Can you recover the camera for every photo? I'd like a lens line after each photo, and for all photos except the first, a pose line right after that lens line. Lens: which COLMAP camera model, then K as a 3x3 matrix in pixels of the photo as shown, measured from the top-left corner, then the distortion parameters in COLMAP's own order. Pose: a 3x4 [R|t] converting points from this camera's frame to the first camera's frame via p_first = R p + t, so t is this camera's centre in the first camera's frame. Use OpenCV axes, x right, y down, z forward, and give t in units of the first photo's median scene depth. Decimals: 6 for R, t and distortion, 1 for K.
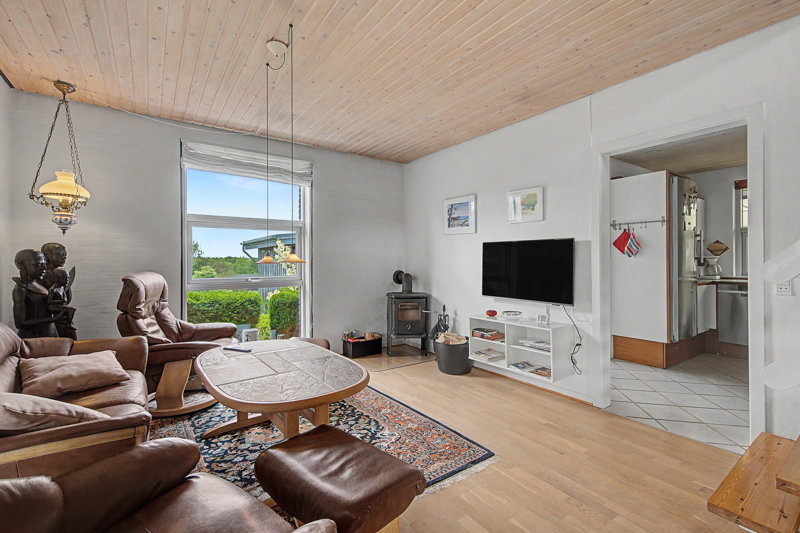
lens RADIAL K [[357.3, 0, 399.4], [0, 357.3, 261.6], [0, 0, 1]] dist [-0.000546, -0.000128]
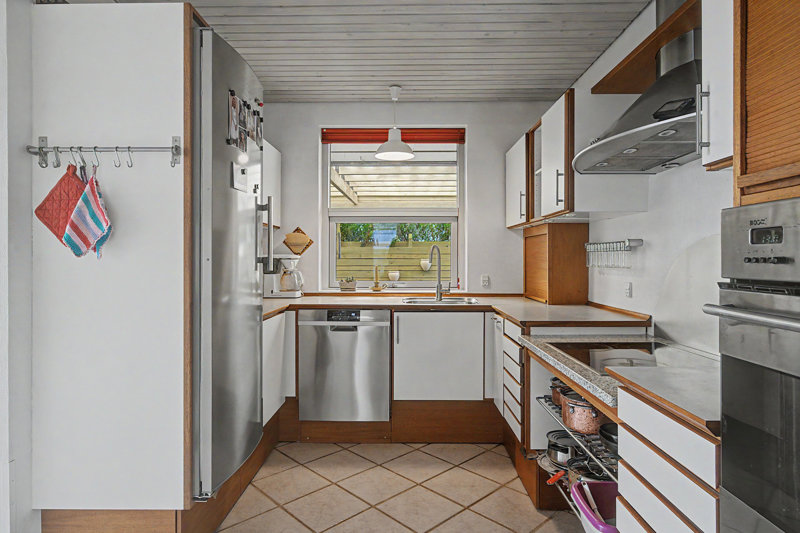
lens RADIAL K [[459.2, 0, 401.2], [0, 459.2, 259.8], [0, 0, 1]] dist [-0.000835, 0.000294]
pose [[0.584687, 0.005161, 0.811242, 0.461239], [-0.002983, 0.999987, -0.004212, -0.007393], [-0.811253, 0.000043, 0.584695, 0.514688]]
